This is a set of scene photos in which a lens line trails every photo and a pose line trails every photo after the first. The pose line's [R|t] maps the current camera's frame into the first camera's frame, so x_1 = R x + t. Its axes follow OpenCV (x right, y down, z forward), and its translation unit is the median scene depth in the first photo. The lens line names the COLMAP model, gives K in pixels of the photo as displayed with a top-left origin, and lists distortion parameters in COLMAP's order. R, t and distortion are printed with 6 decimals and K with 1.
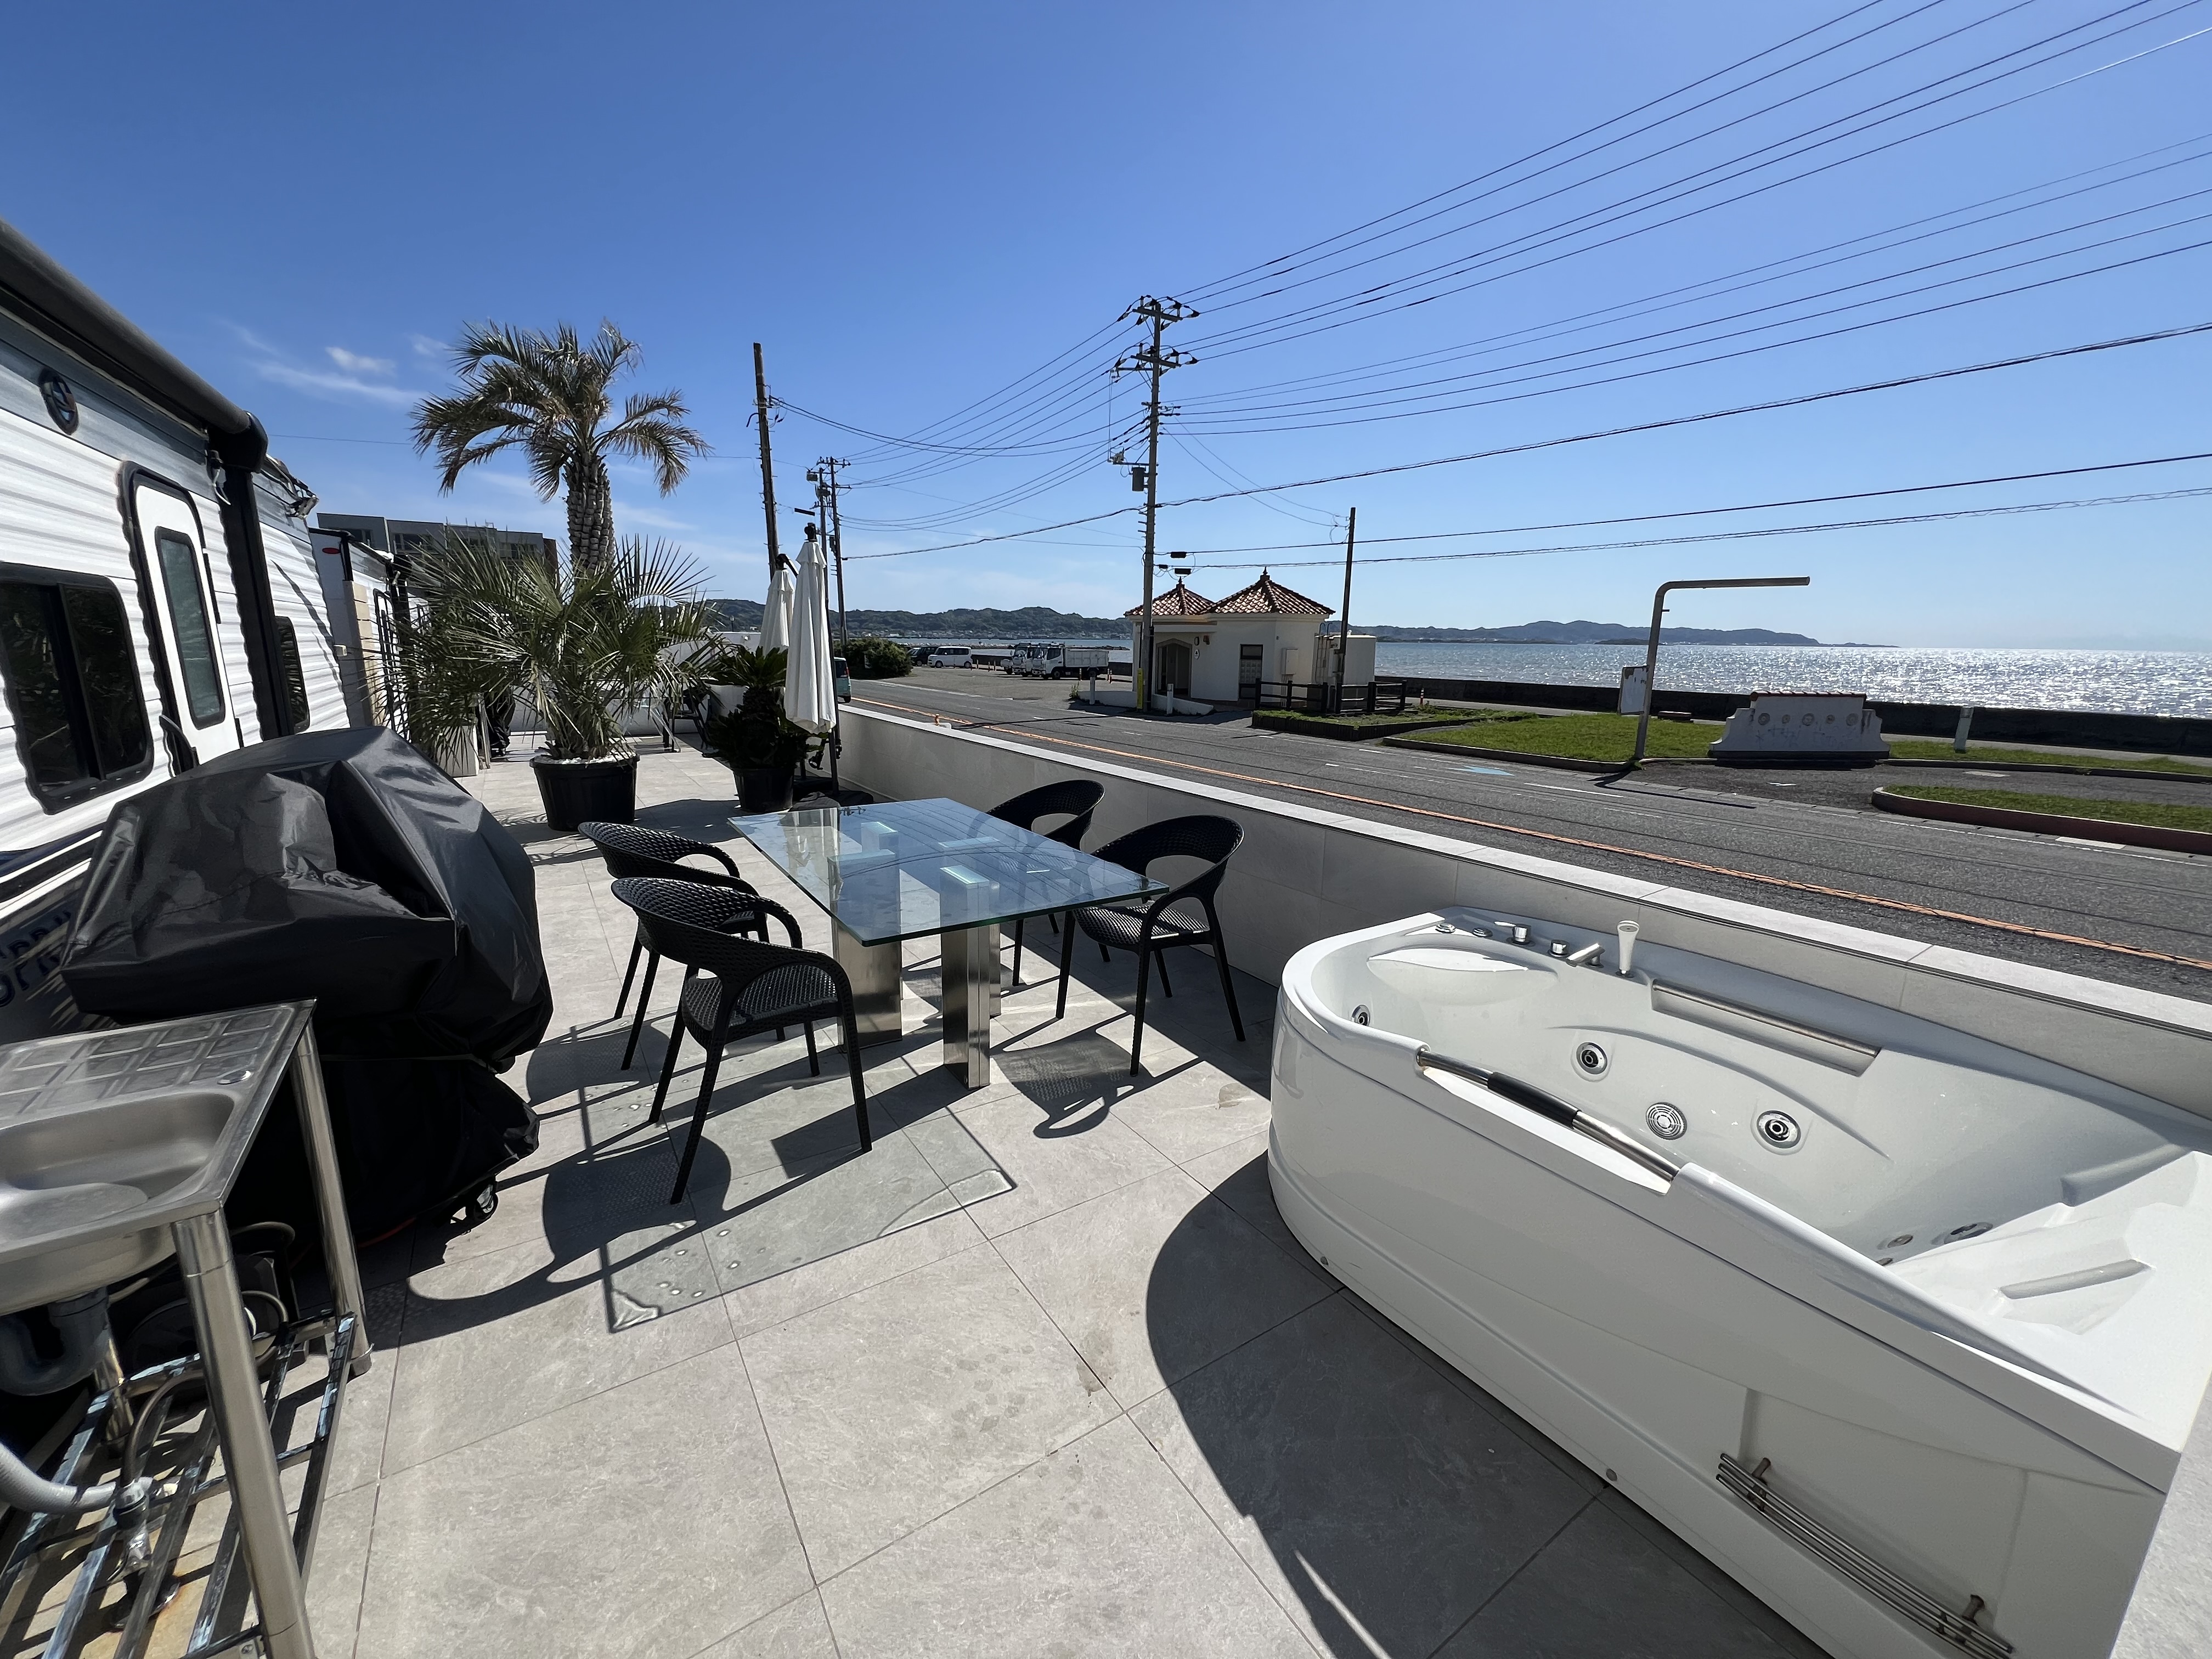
lens RADIAL K [[885.6, 0, 1103.2], [0, 885.6, 822.3], [0, 0, 1]] dist [-0.003068, 0.001164]
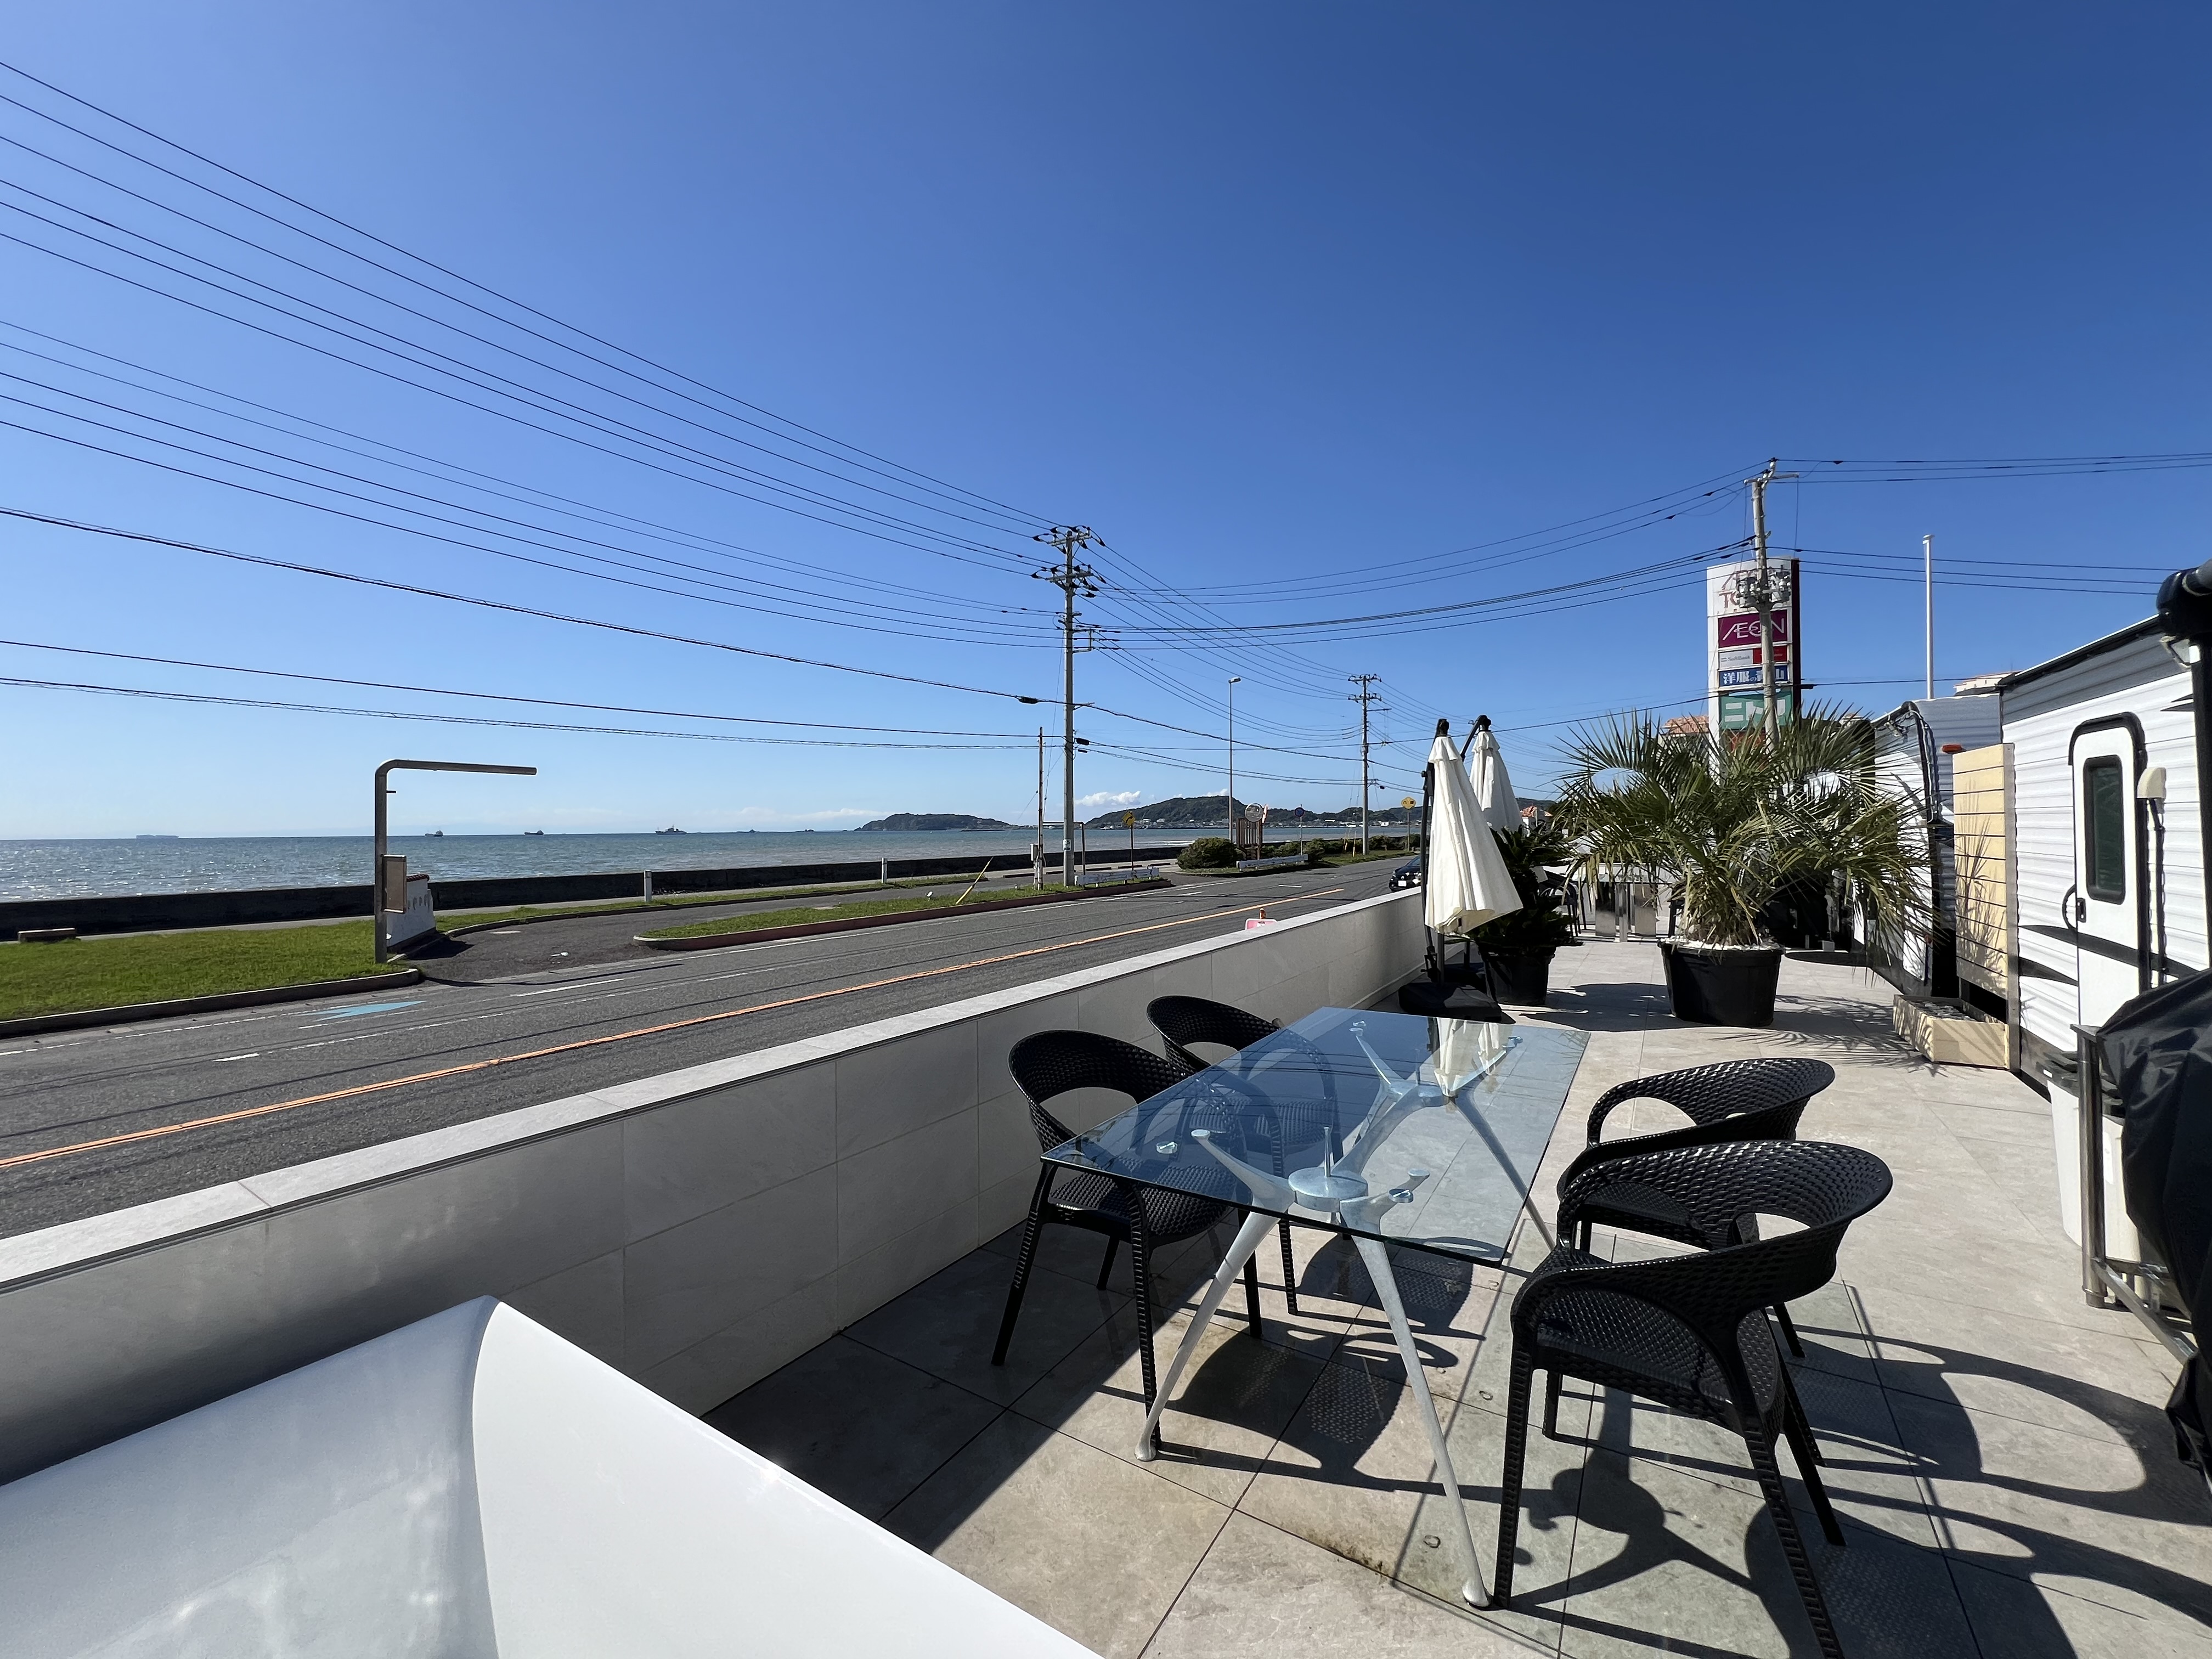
lens RADIAL K [[890.3, 0, 1099.0], [0, 890.3, 825.5], [0, 0, 1]] dist [-0.000302, 0.000333]
pose [[-0.392606, -0.003044, 0.919702, -0.297189], [0.193106, 0.977431, 0.085669, -0.100806], [-0.899206, 0.211234, -0.383157, 0.485805]]
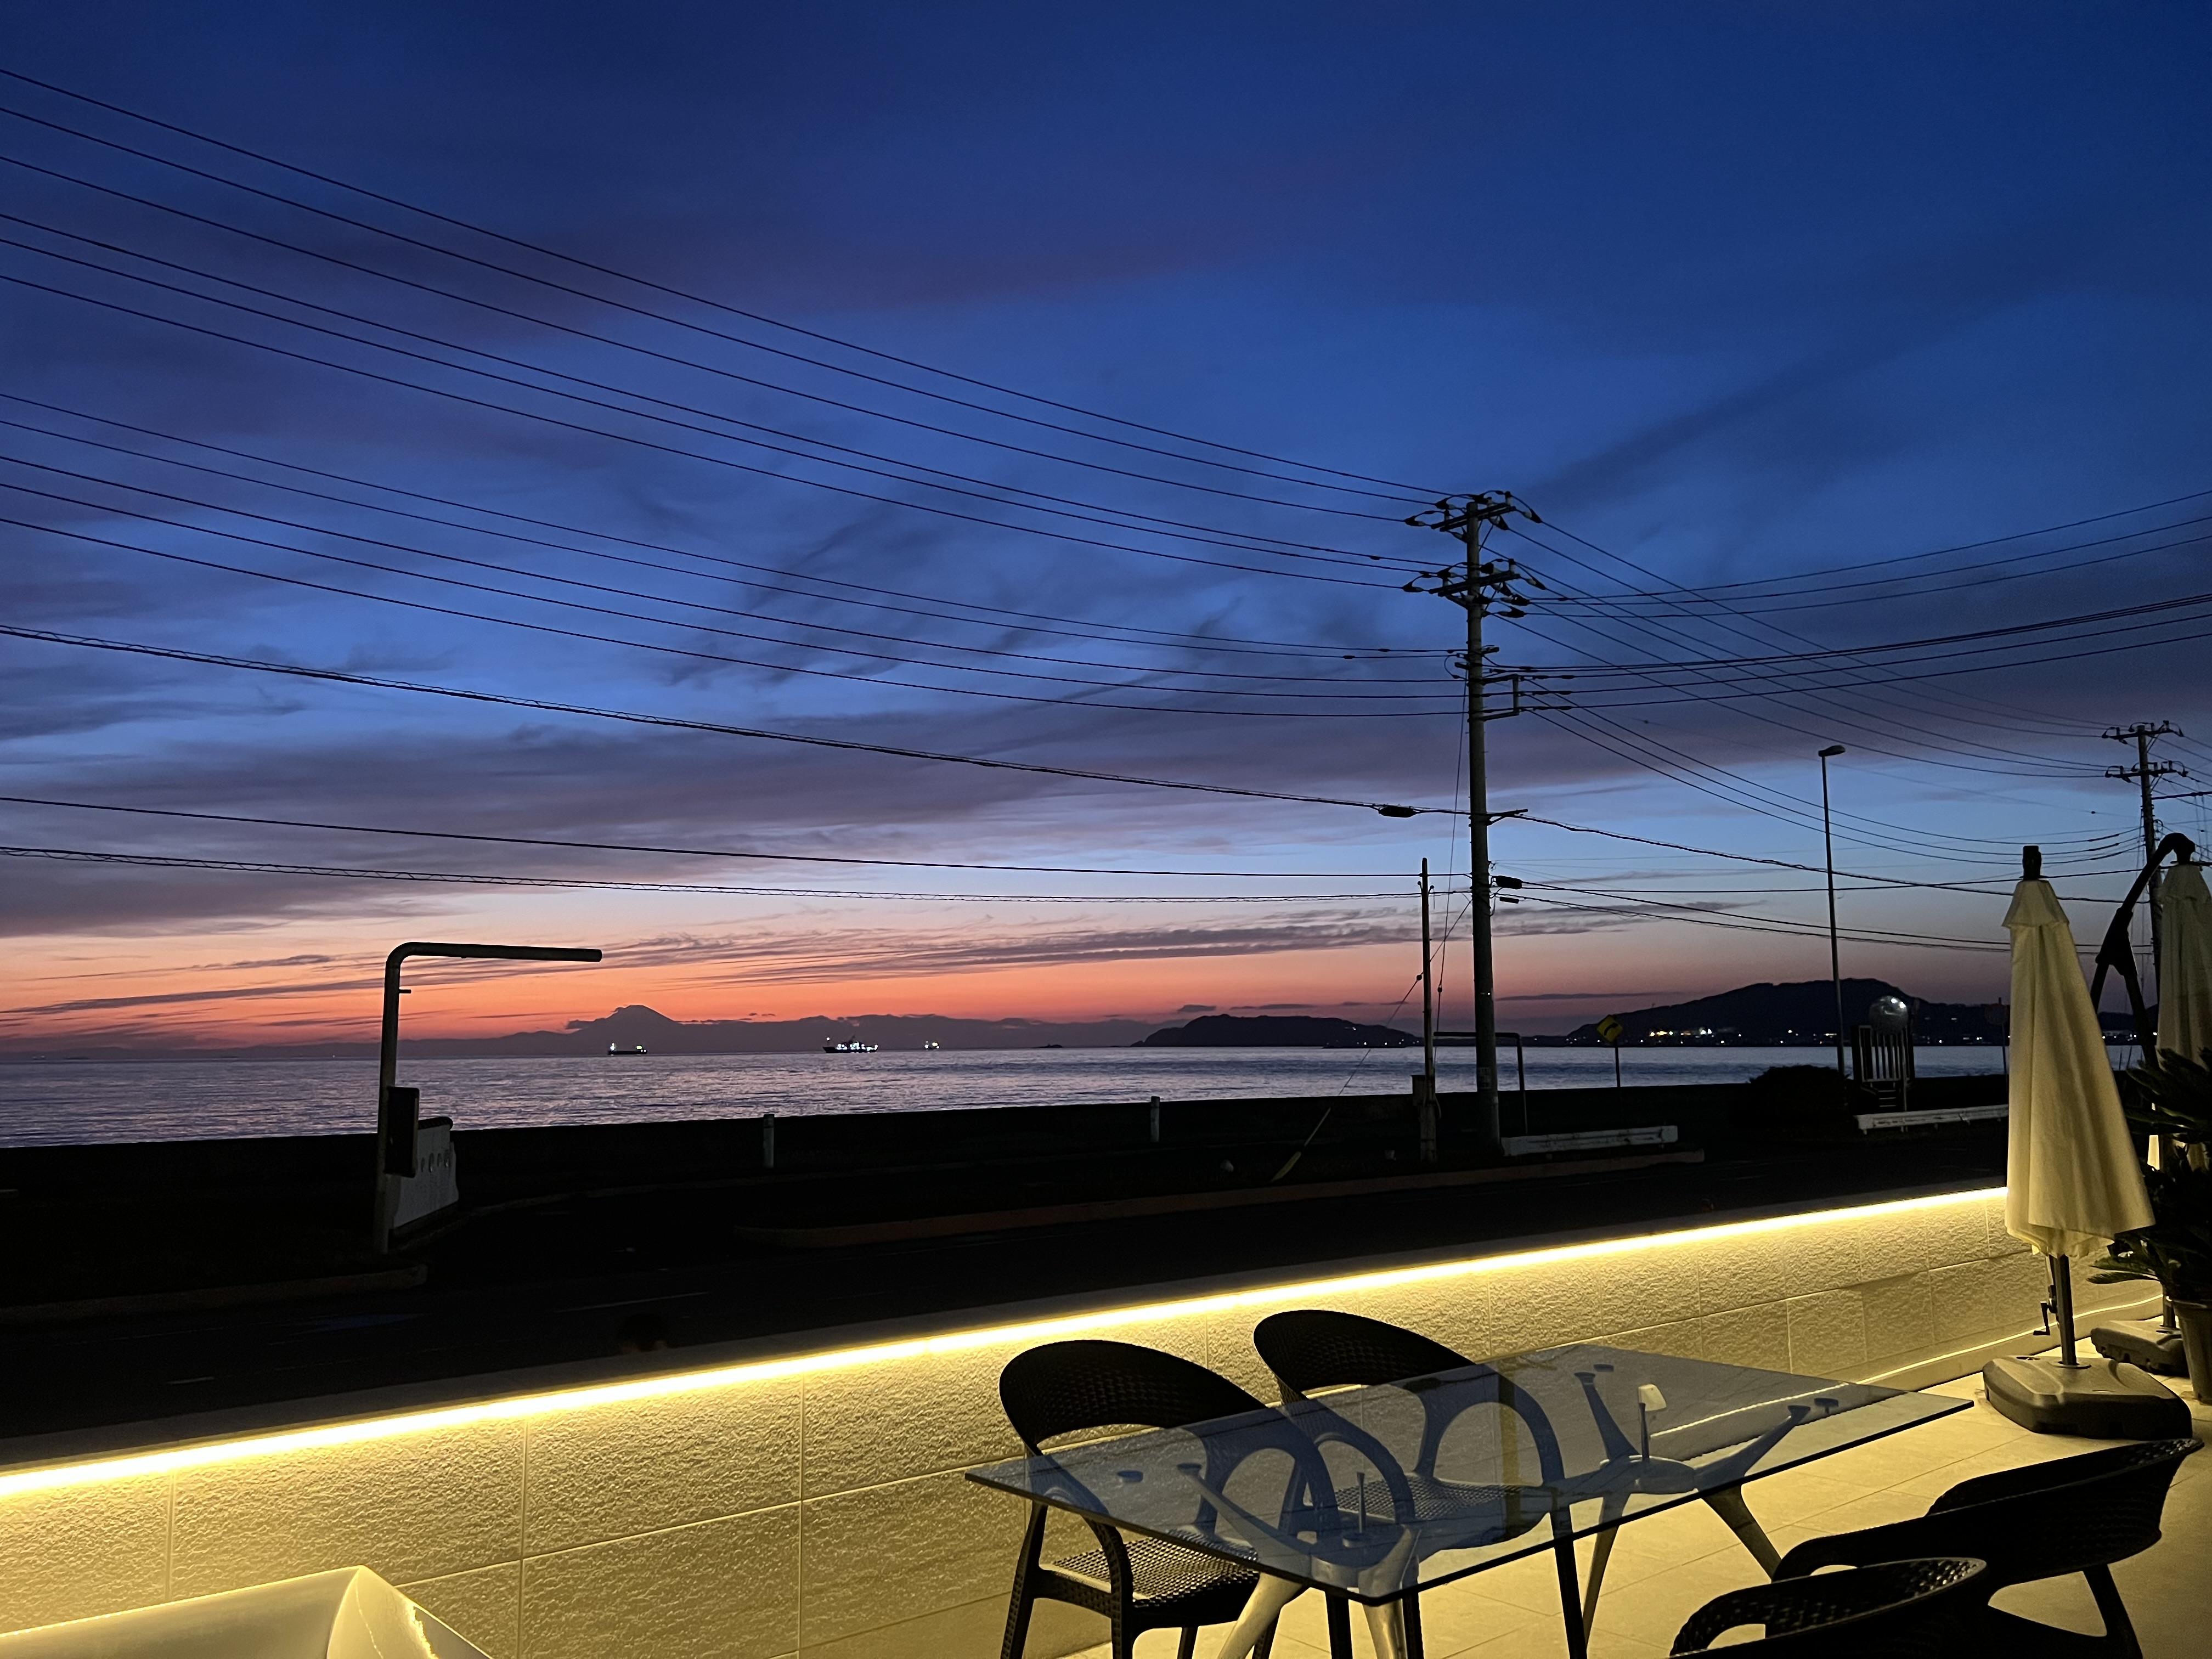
lens RADIAL K [[1660.2, 0, 1083.2], [0, 1660.2, 851.1], [0, 0, 1]] dist [0.068300, -0.078842]
pose [[-0.106877, 0.107546, 0.988439, -0.341424], [0.208757, 0.974401, -0.083447, -0.098474], [-0.972110, 0.197425, -0.126592, 0.466955]]
